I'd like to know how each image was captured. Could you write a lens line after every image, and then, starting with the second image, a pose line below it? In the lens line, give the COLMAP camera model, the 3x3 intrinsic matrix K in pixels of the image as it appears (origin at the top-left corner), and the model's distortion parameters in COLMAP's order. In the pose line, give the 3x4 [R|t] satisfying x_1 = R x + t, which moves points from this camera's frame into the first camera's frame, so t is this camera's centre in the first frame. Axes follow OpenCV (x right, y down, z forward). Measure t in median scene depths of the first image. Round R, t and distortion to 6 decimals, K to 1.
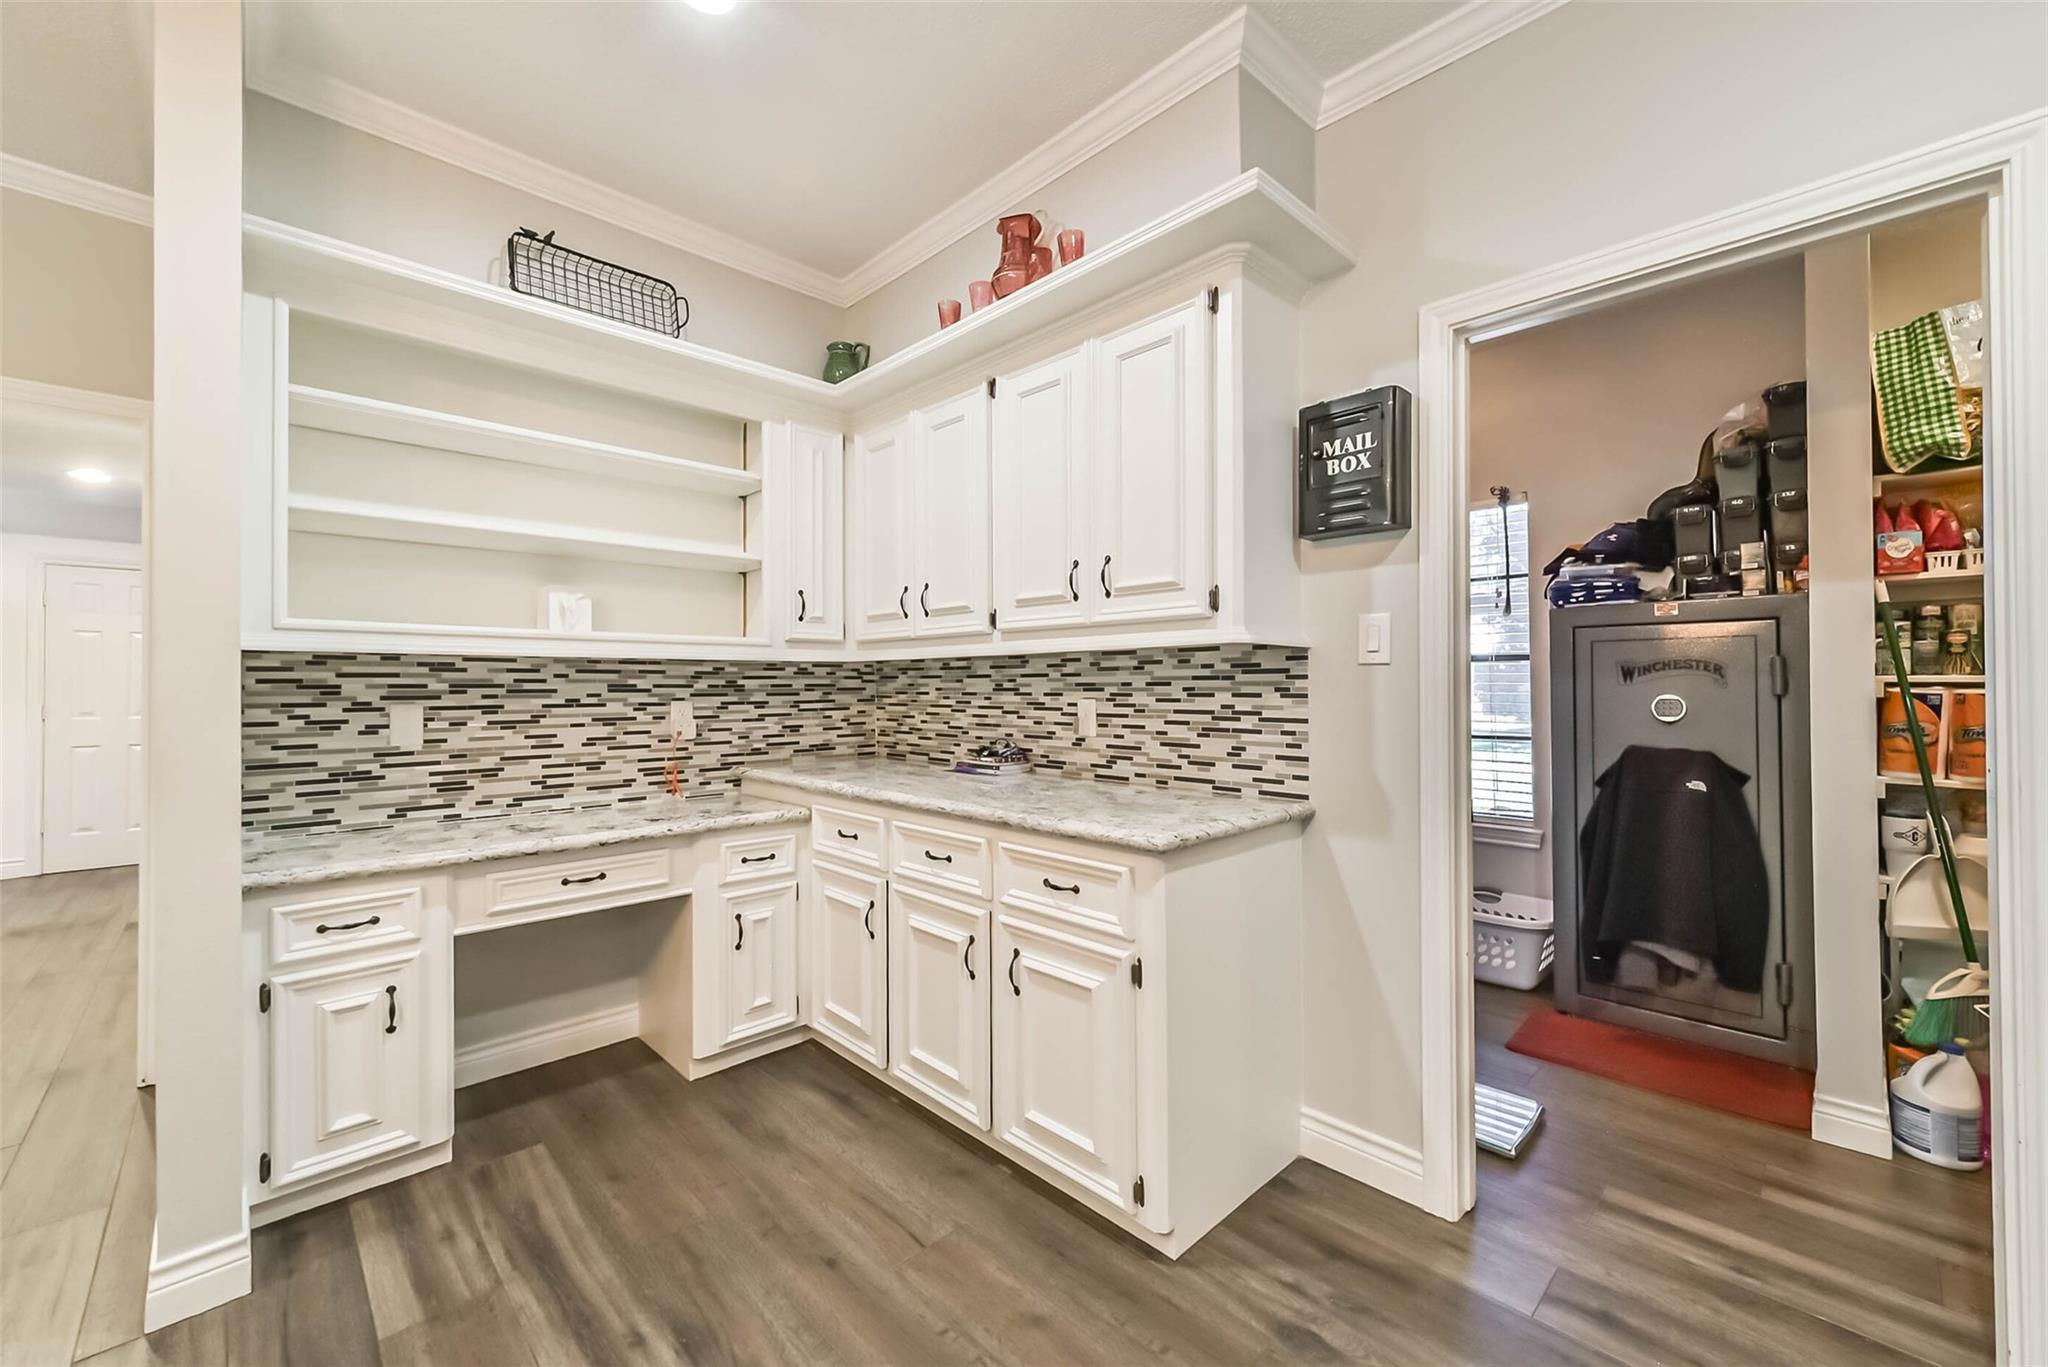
lens RADIAL K [[801.8, 0, 1024.1], [0, 801.8, 678.9], [0, 0, 1]] dist [0.000701, -0.000151]
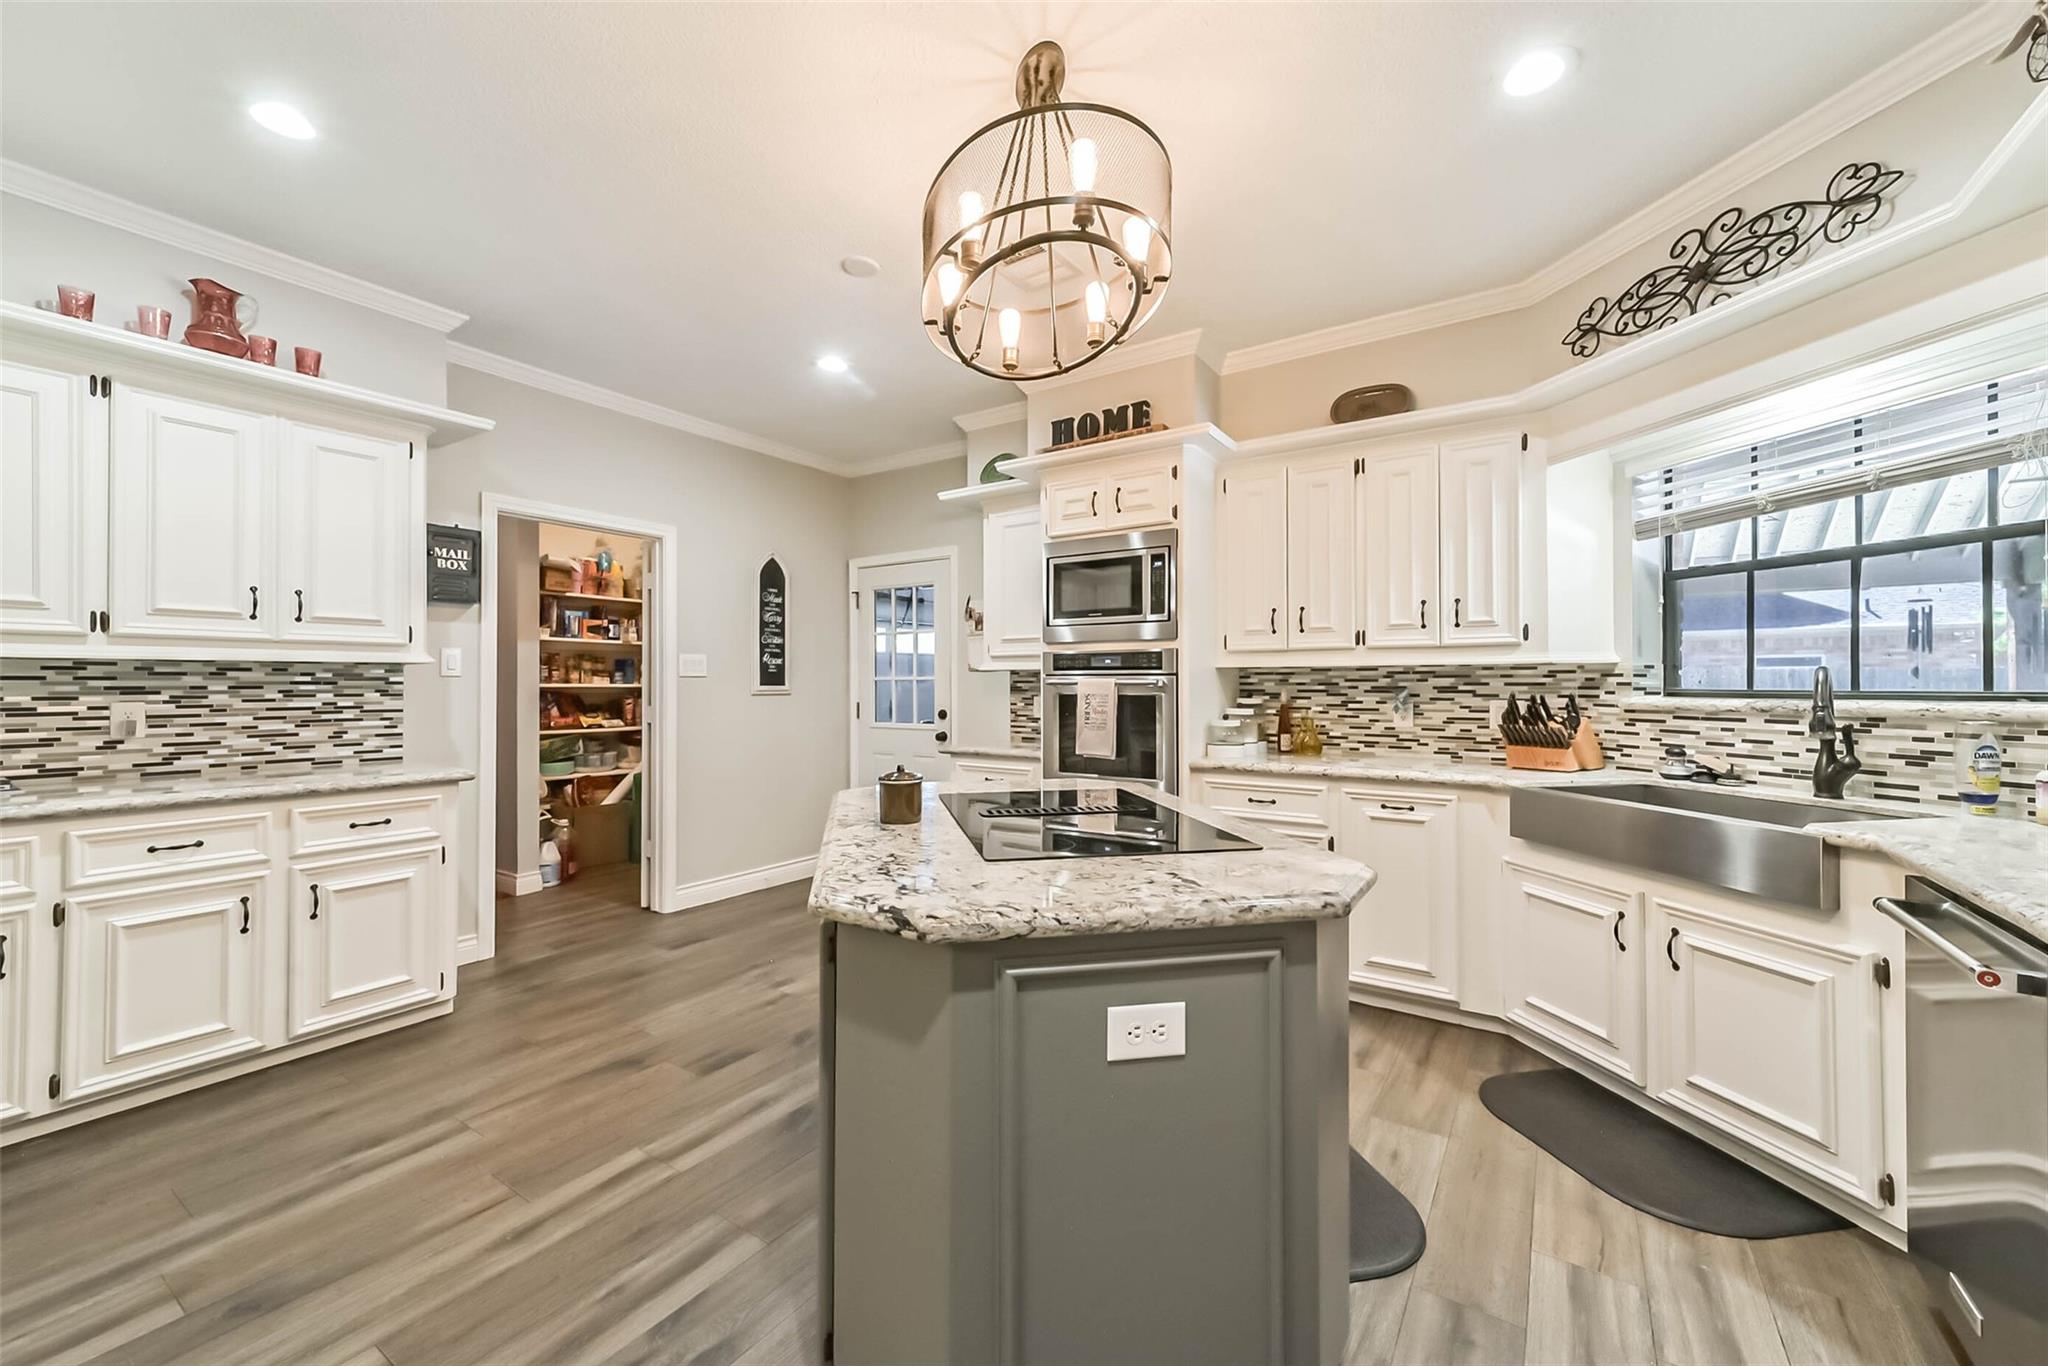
lens RADIAL K [[801.8, 0, 1024.4], [0, 801.8, 680.1], [0, 0, 1]] dist [0.000701, -0.000151]
pose [[-0.205606, 0.008497, 0.978598, -1.338139], [-0.006643, 0.999927, -0.010078, -0.000393], [-0.978612, -0.008573, -0.205535, 0.097282]]
